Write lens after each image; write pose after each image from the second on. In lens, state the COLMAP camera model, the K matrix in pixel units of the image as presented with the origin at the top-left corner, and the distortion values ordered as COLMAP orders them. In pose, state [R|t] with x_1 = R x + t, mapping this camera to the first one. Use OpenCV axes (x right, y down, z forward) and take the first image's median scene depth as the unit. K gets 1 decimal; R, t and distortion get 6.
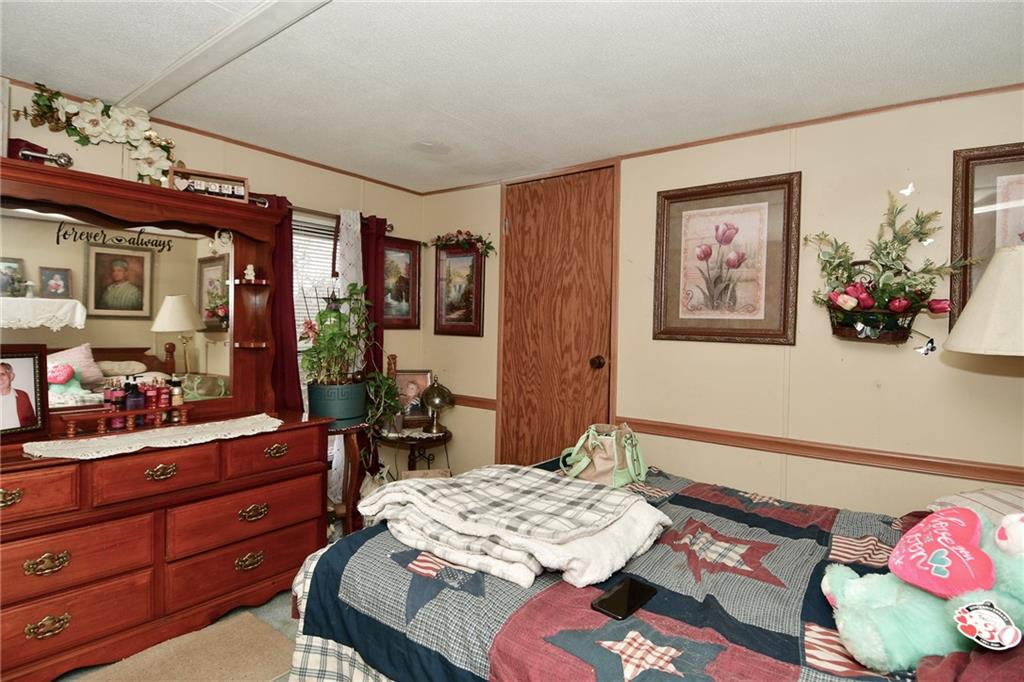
lens RADIAL K [[537.2, 0, 515.0], [0, 537.2, 331.0], [0, 0, 1]] dist [0.039556, -0.046367]
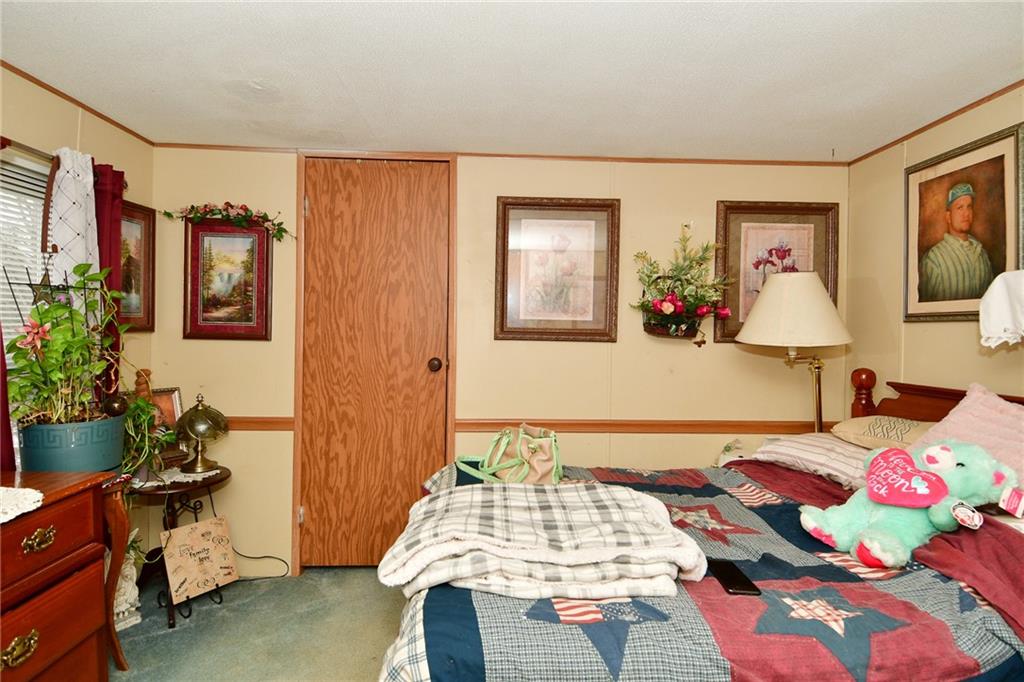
lens RADIAL K [[537.2, 0, 522.5], [0, 537.2, 329.9], [0, 0, 1]] dist [0.039556, -0.046367]
pose [[0.770459, -0.010545, 0.637402, -0.324610], [0.007502, 0.999944, 0.007476, -0.009449], [-0.637445, -0.000979, 0.770495, 0.163546]]
